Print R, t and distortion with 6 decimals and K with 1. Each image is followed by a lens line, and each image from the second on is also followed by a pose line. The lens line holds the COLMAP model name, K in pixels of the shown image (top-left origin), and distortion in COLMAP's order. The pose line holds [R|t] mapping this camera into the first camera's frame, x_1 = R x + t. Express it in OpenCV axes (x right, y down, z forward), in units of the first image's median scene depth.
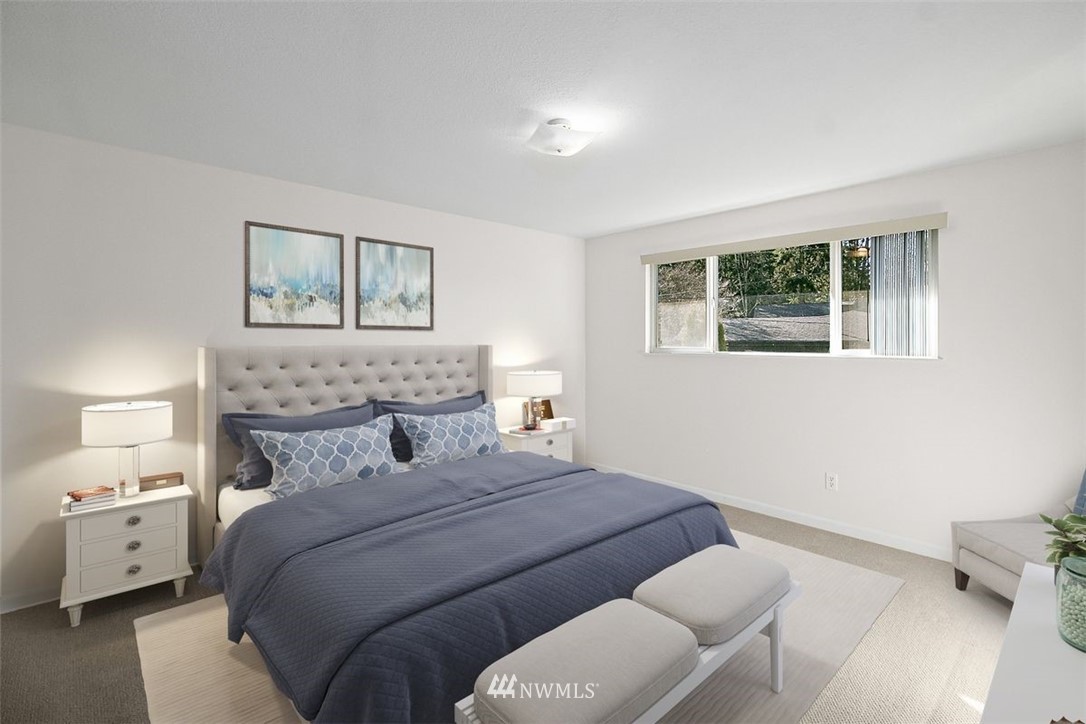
lens RADIAL K [[502.1, 0, 533.9], [0, 502.1, 338.5], [0, 0, 1]] dist [0.004154, 0.000853]
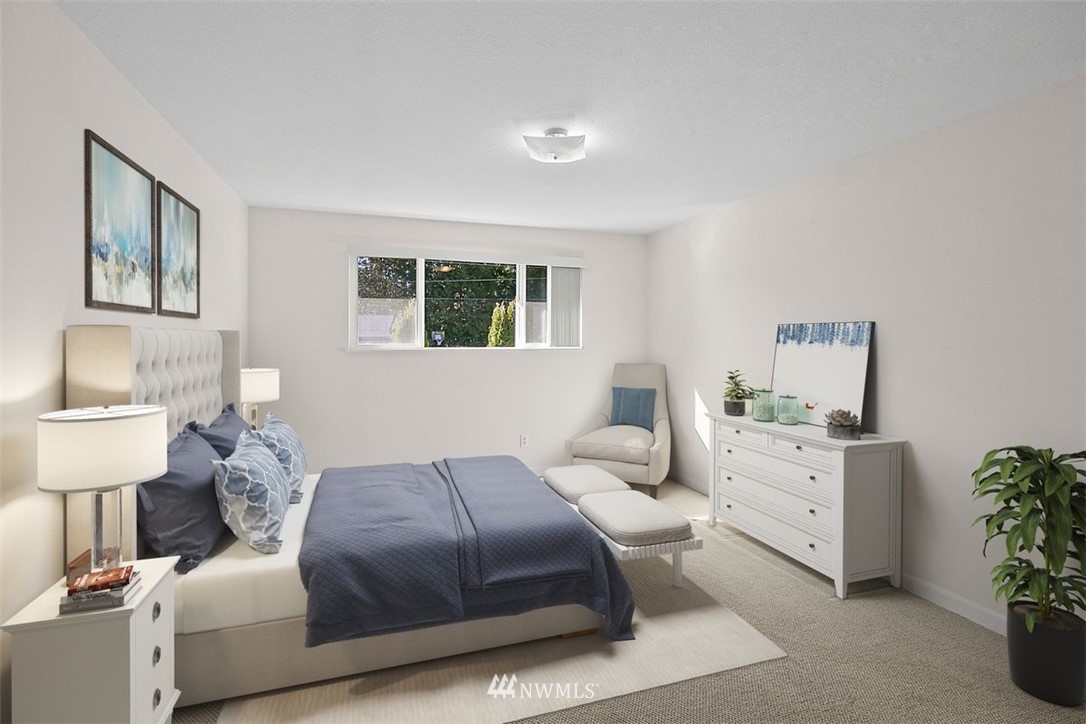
lens RADIAL K [[502.1, 0, 533.9], [0, 502.1, 338.5], [0, 0, 1]] dist [0.004154, 0.000853]
pose [[0.618263, 0.005925, 0.785949, -0.486030], [-0.012197, 0.999924, 0.002056, 0.004330], [-0.785877, -0.010857, 0.618288, 0.143316]]
